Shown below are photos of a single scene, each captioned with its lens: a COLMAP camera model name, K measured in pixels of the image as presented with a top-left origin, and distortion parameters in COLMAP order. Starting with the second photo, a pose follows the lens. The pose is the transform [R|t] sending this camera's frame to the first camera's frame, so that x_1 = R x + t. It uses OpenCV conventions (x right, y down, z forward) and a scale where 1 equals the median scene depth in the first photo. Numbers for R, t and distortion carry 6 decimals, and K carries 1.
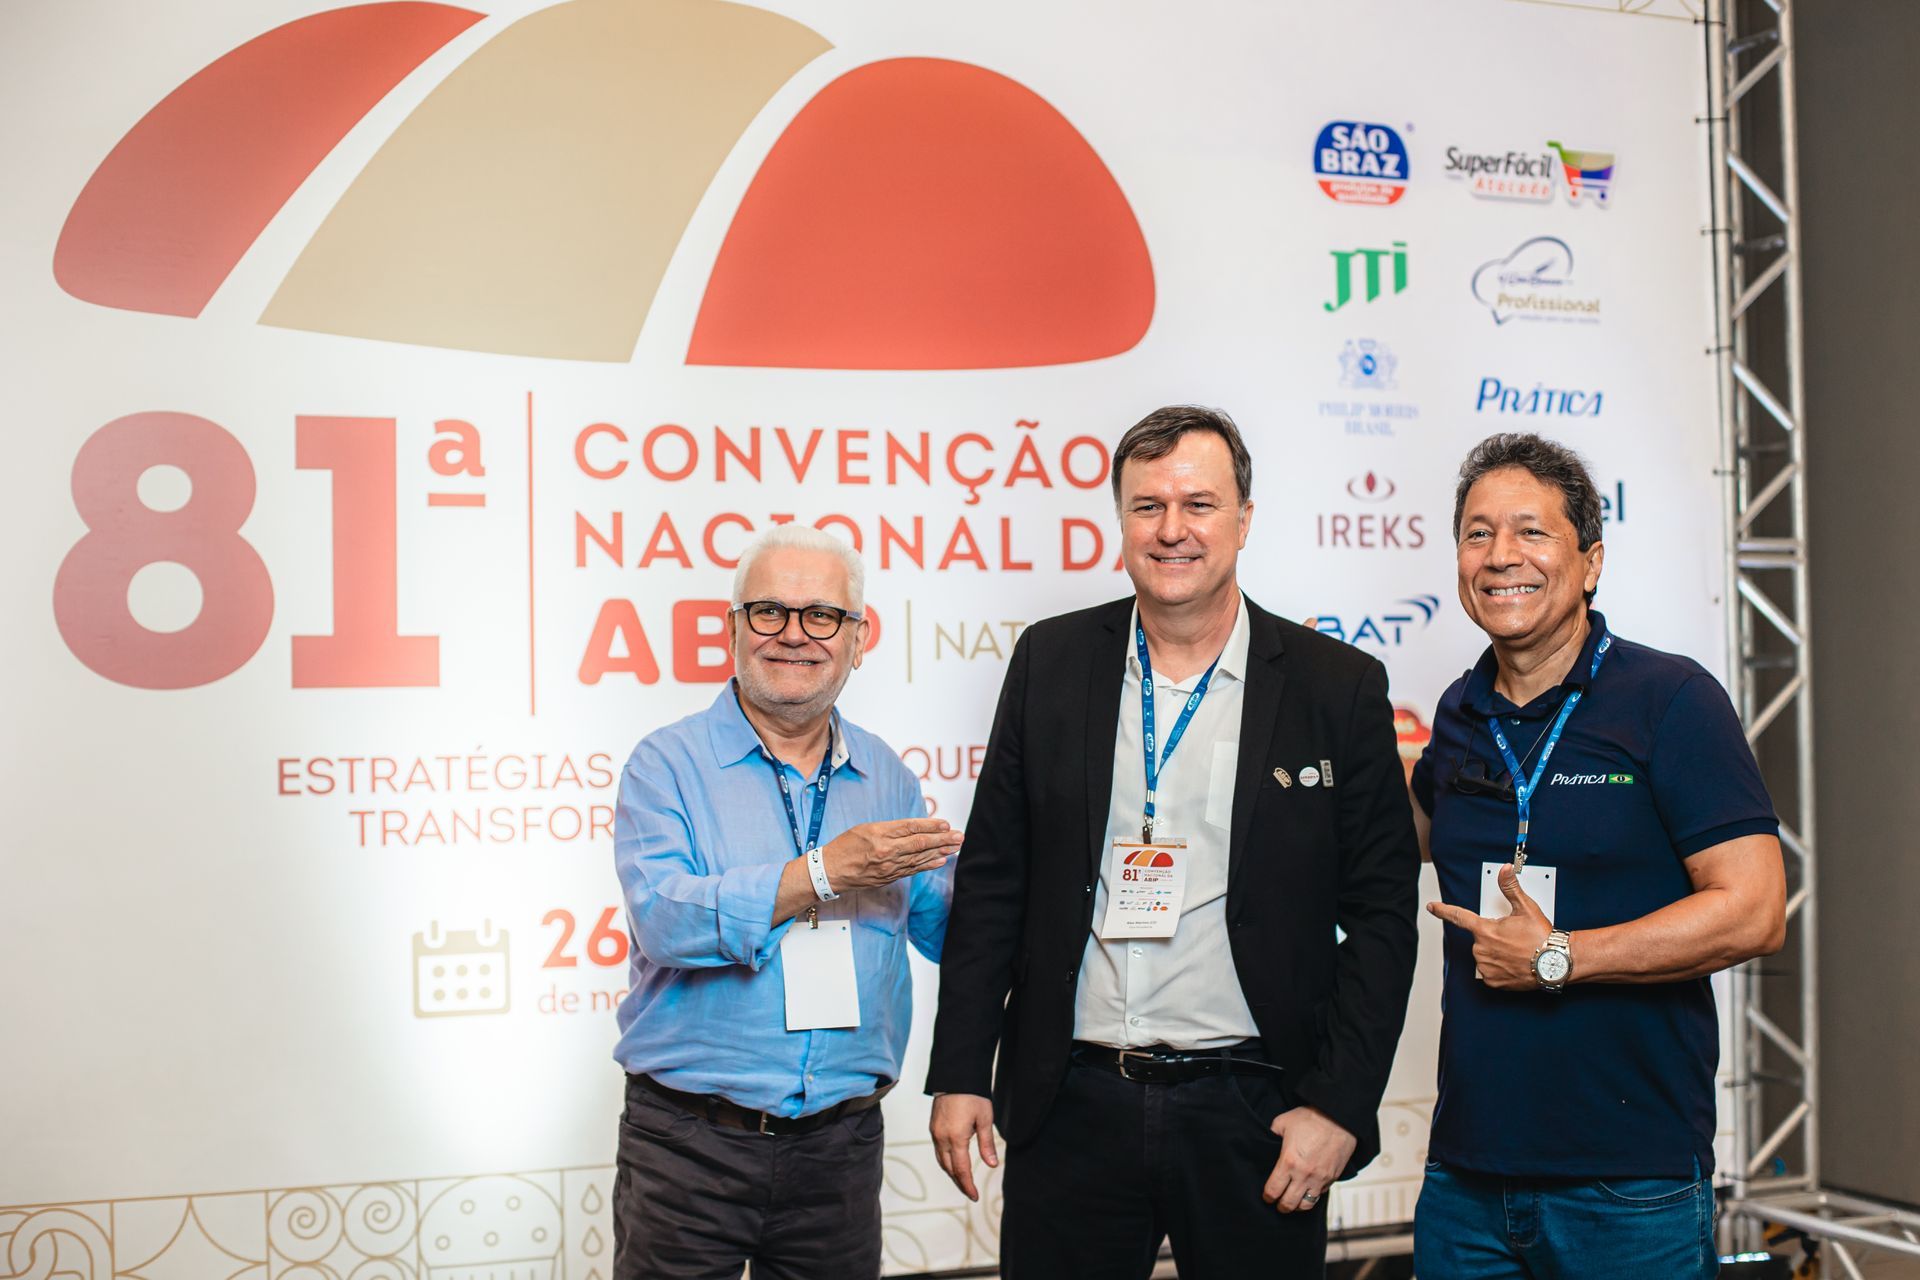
lens RADIAL K [[2896.5, 0, 957.4], [0, 2896.5, 634.5], [0, 0, 1]] dist [-0.129464, 0.025213]
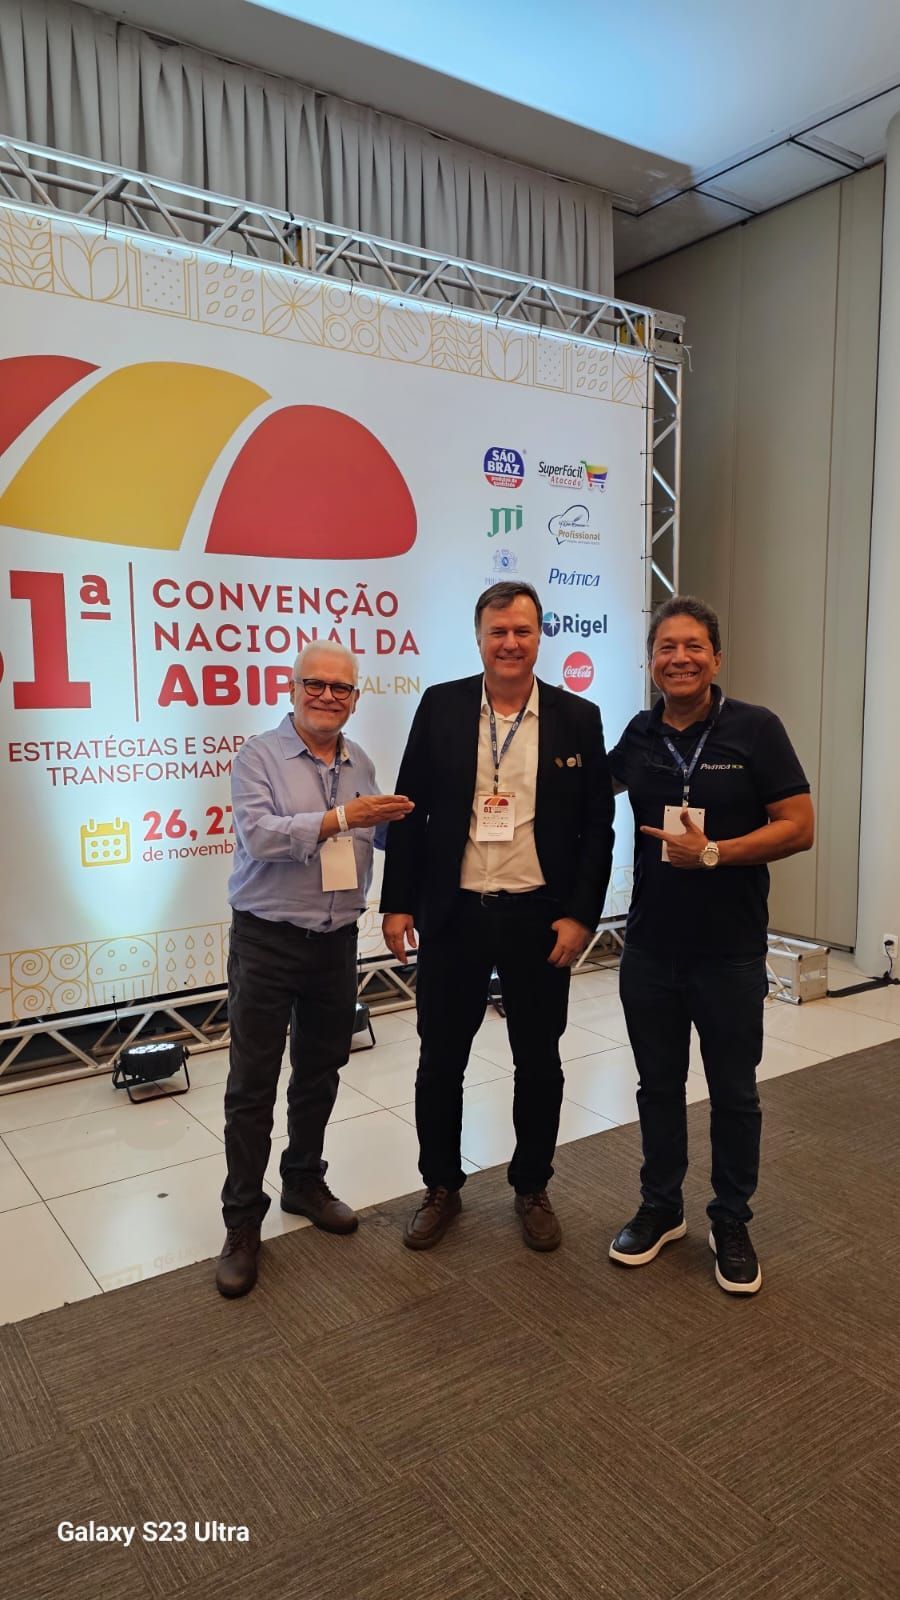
lens RADIAL K [[1090.9, 0, 446.9], [0, 1090.9, 800.4], [0, 0, 1]] dist [0.182353, -0.528180]
pose [[0.979129, -0.017656, 0.202472, -0.089961], [-0.007330, 0.992504, 0.121996, -0.014051], [-0.203109, -0.120934, 0.971659, 0.167919]]
